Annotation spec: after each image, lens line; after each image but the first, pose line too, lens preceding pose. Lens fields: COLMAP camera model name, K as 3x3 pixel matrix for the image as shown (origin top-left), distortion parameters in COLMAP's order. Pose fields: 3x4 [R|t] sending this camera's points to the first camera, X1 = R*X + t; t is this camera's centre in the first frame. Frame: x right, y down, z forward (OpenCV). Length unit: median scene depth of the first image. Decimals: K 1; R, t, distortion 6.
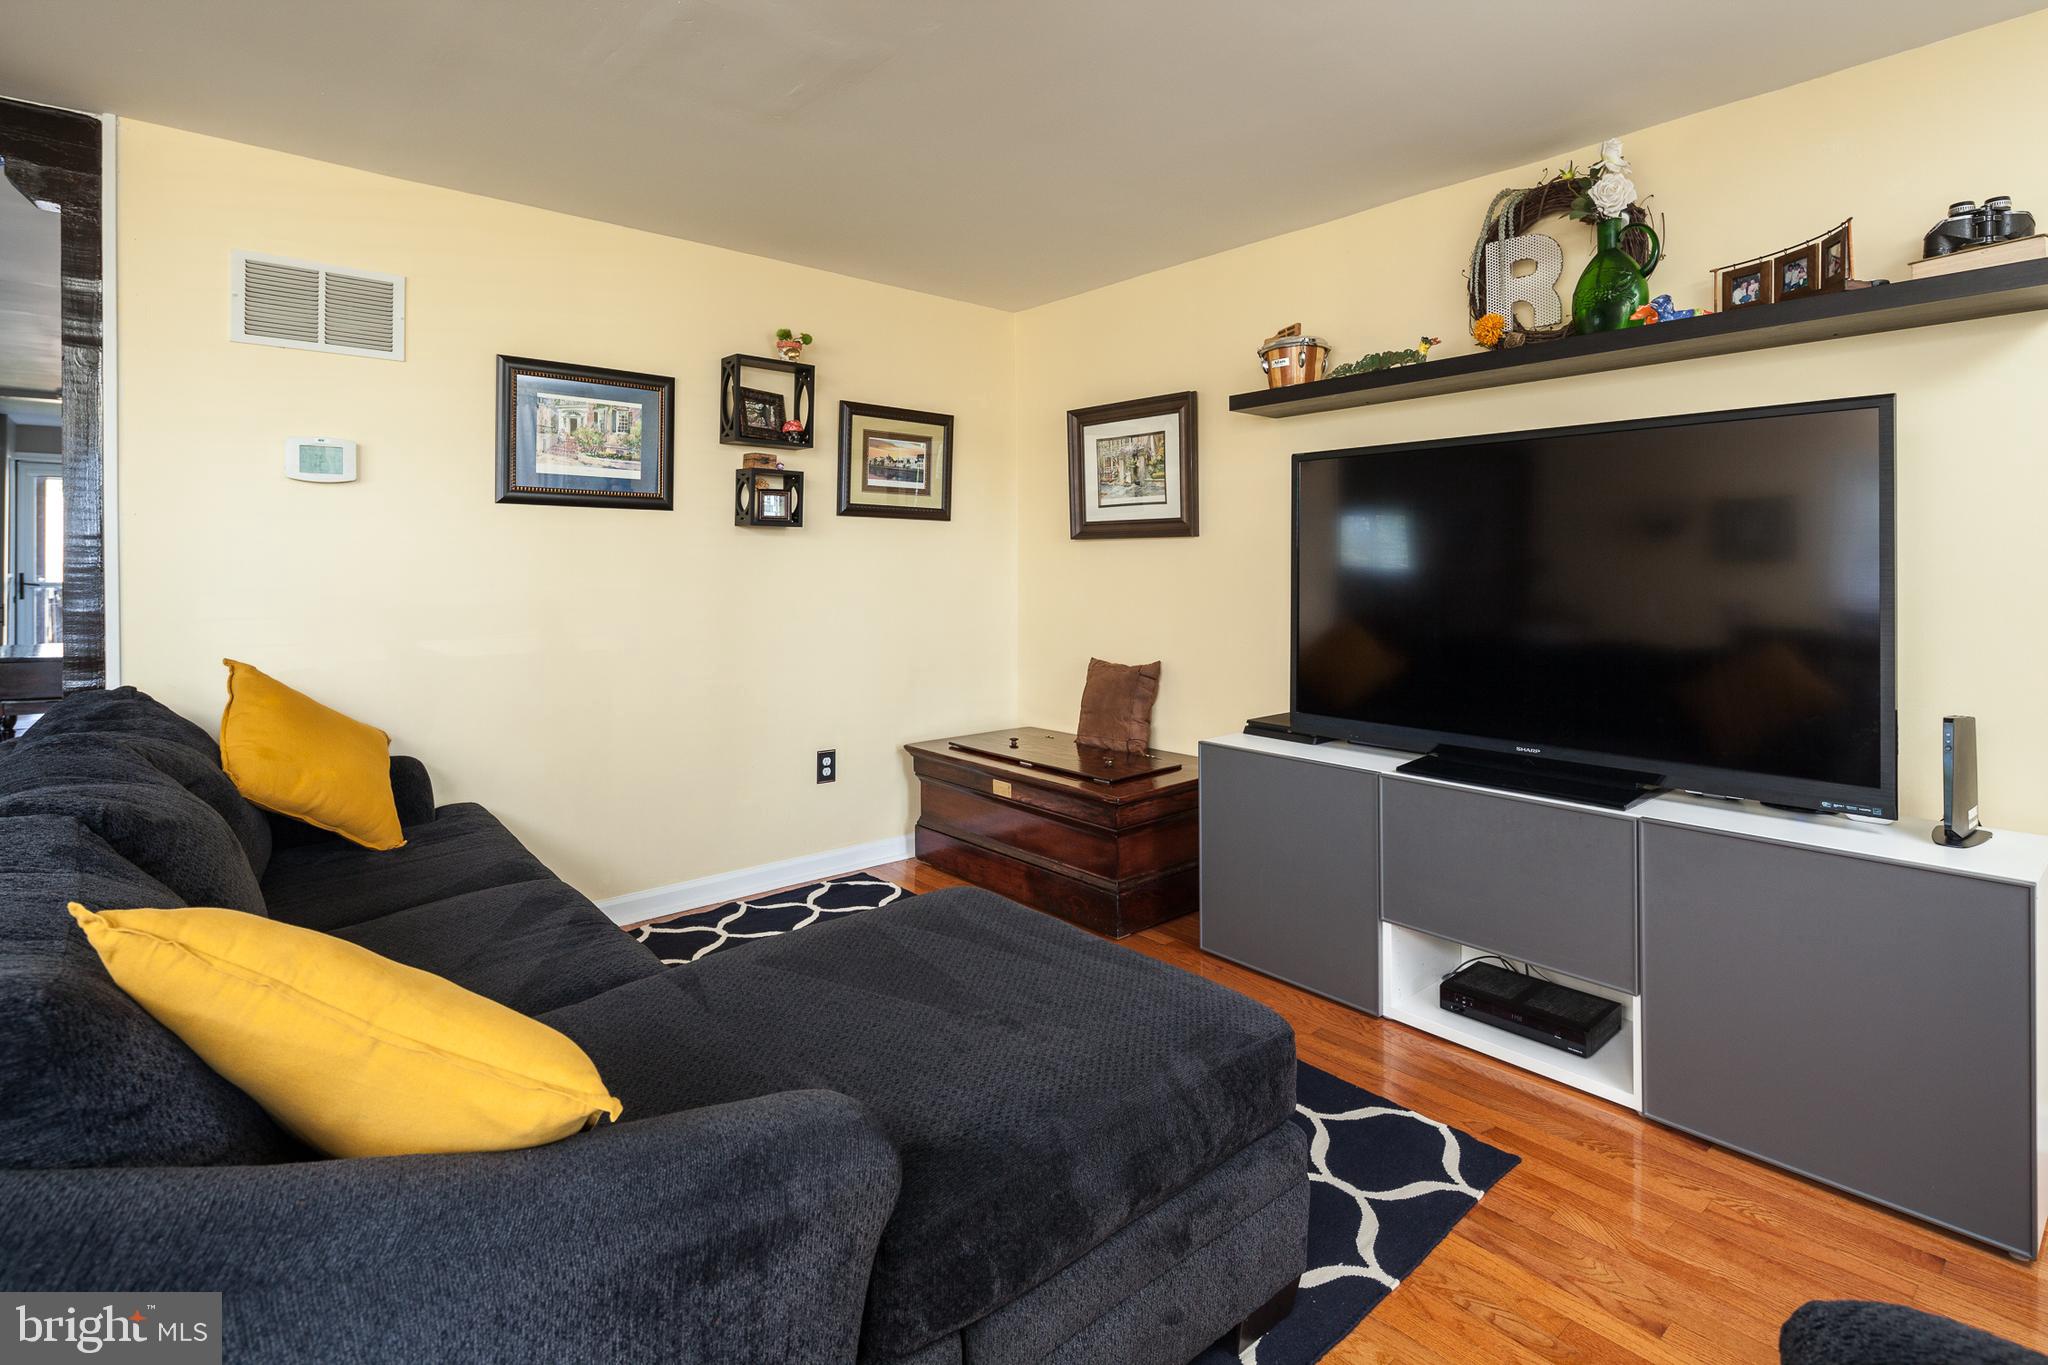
lens RADIAL K [[997.4, 0, 1011.4], [0, 997.4, 577.8], [0, 0, 1]] dist [0.001418, -0.000988]
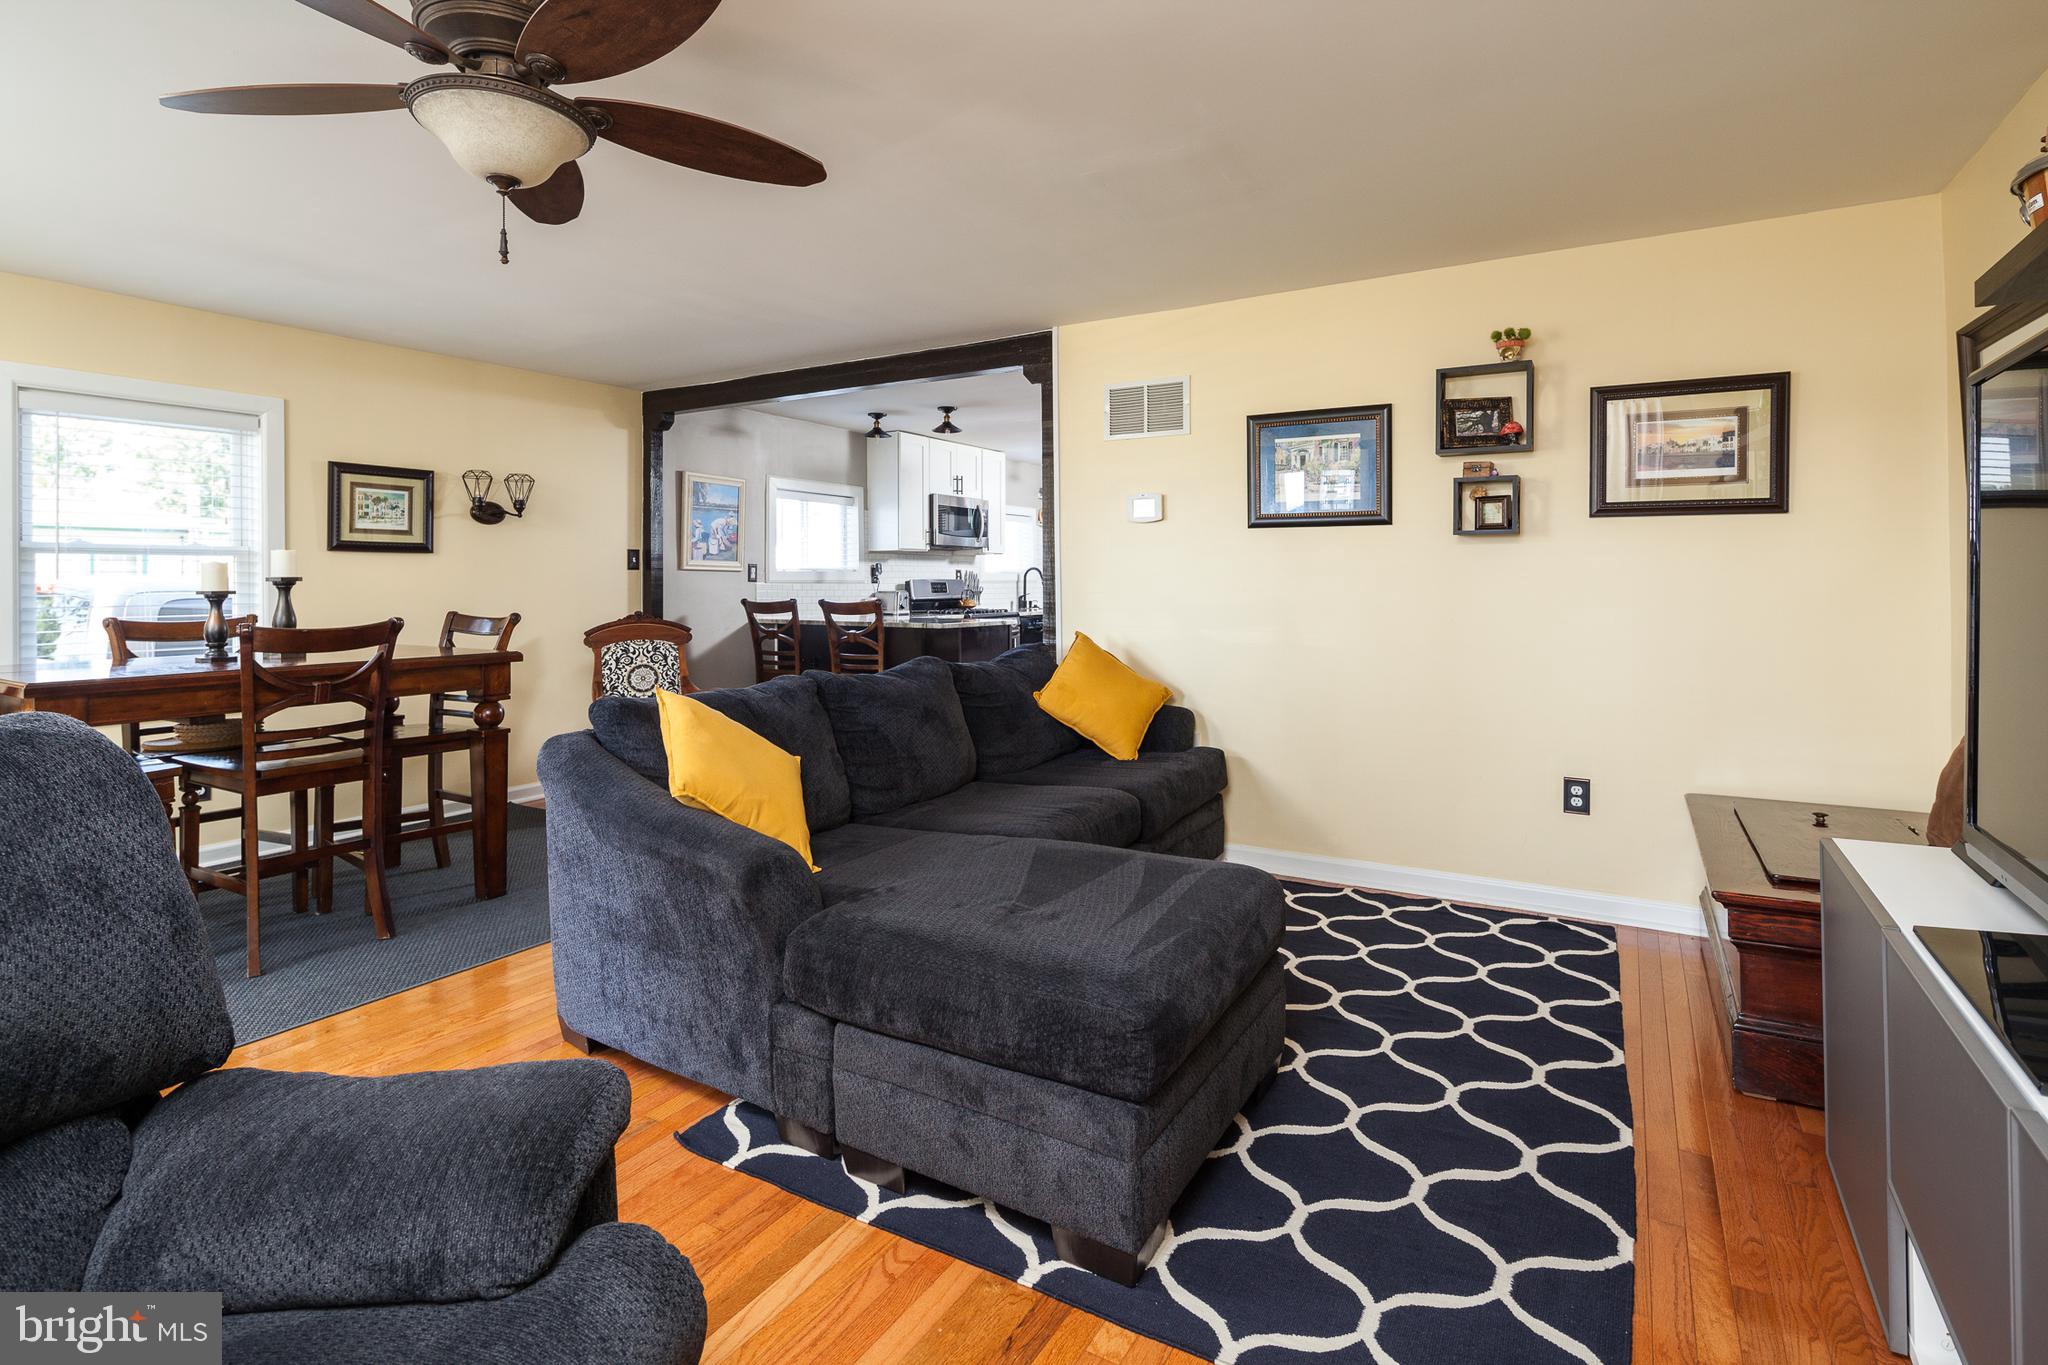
lens RADIAL K [[997.4, 0, 1011.4], [0, 997.4, 577.8], [0, 0, 1]] dist [0.001418, -0.000988]
pose [[0.327531, -0.004680, -0.944829, 0.561655], [-0.006203, 0.999956, -0.007104, 0.001521], [0.944820, 0.008187, 0.327487, 0.246182]]
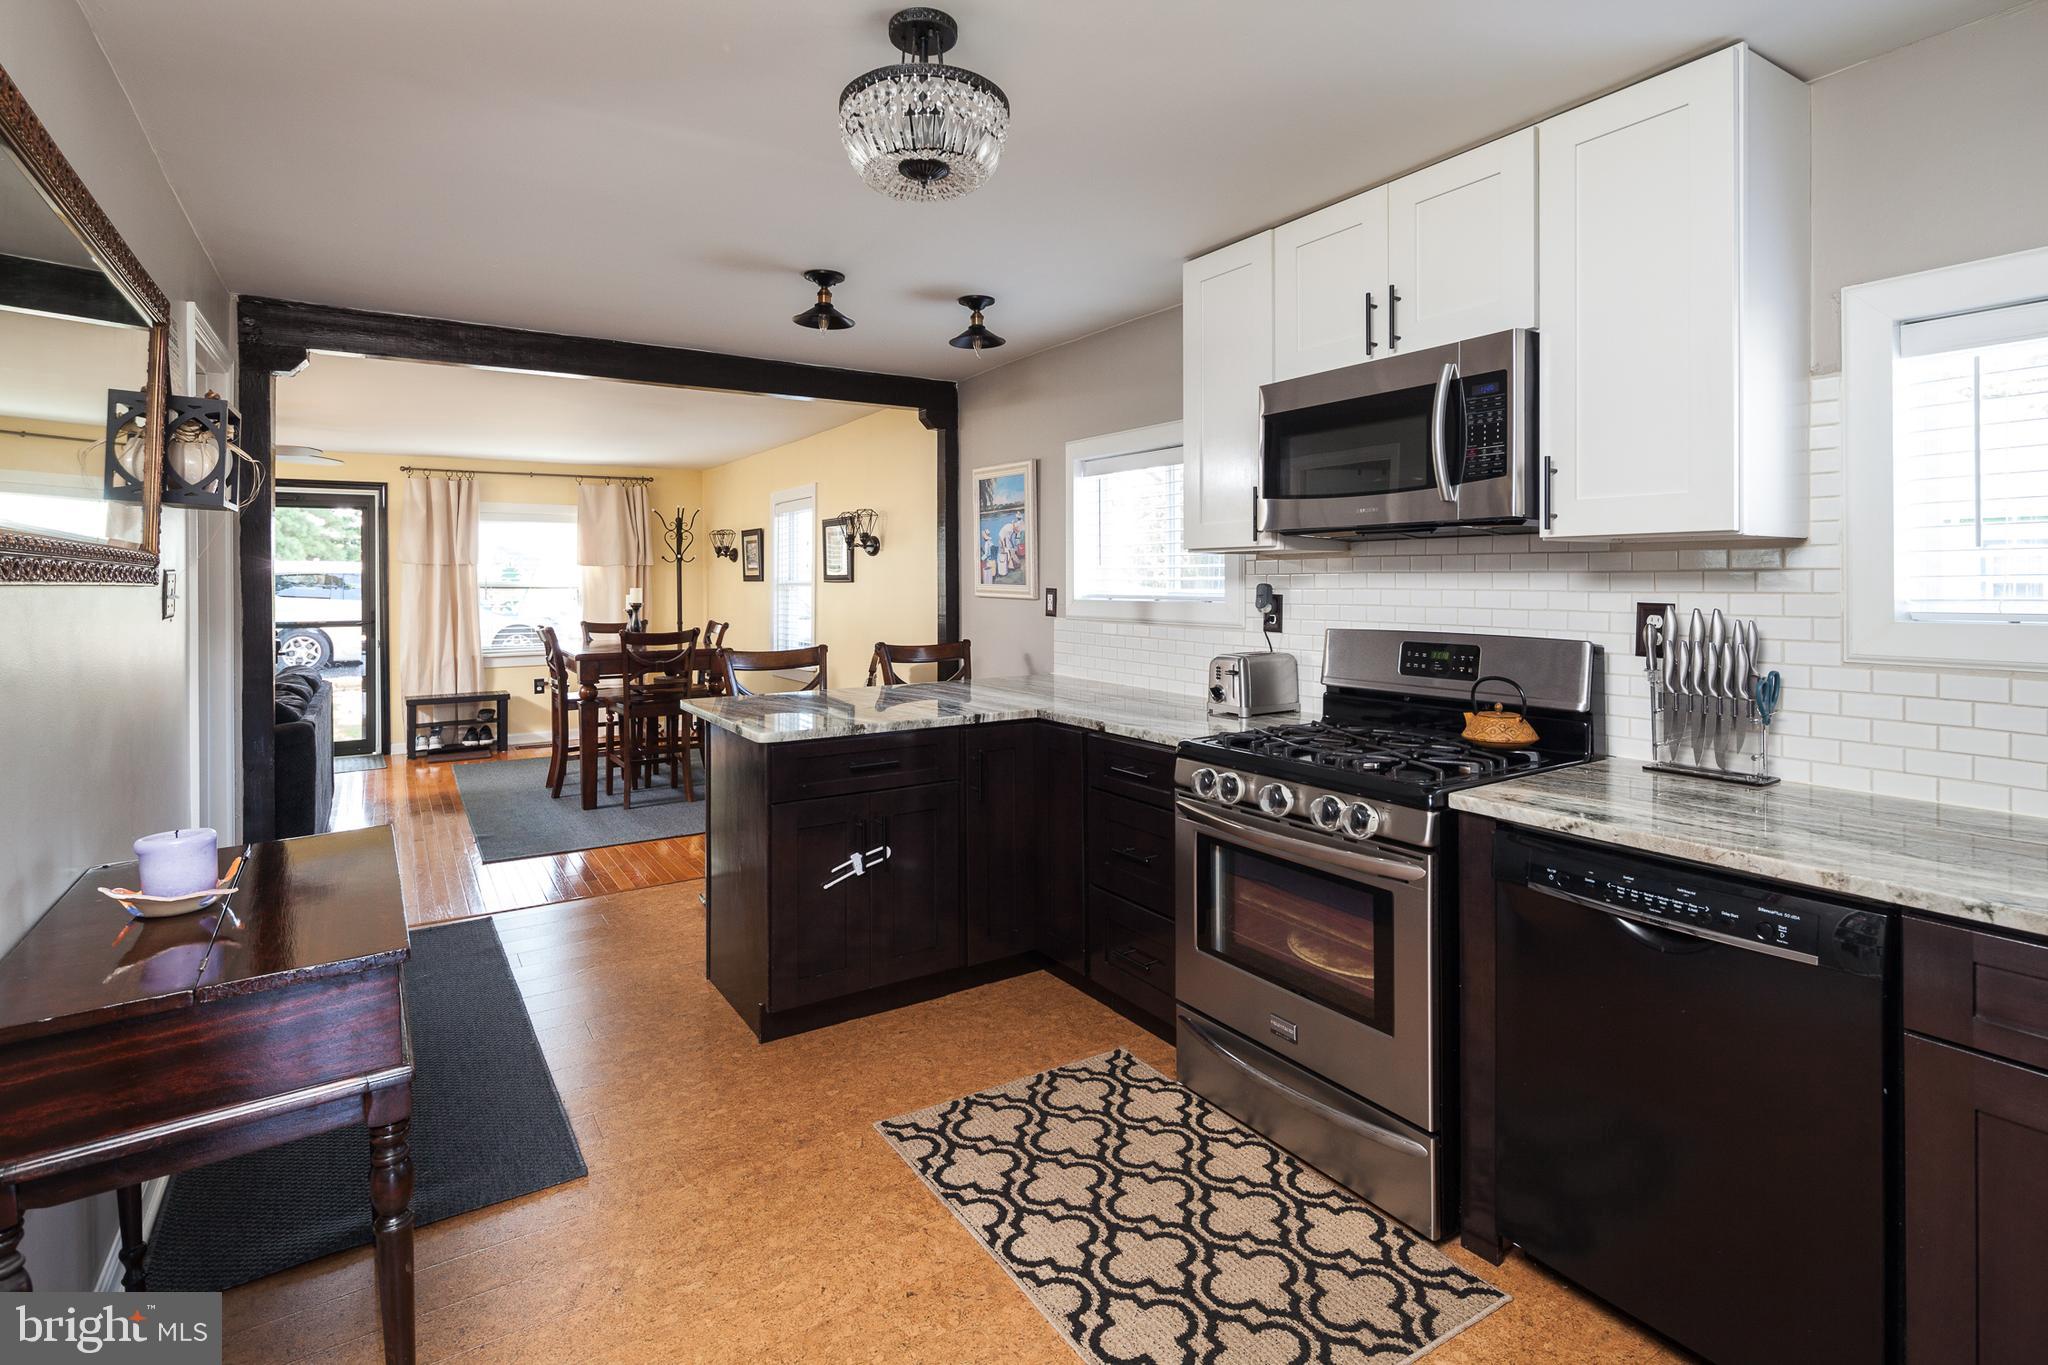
lens RADIAL K [[997.4, 0, 1011.4], [0, 997.4, 577.8], [0, 0, 1]] dist [0.001418, -0.000988]
pose [[-0.991894, 0.004332, 0.126993, -1.578735], [0.005540, 0.999943, 0.009155, -0.061757], [-0.126946, 0.009784, -0.991861, 1.659552]]
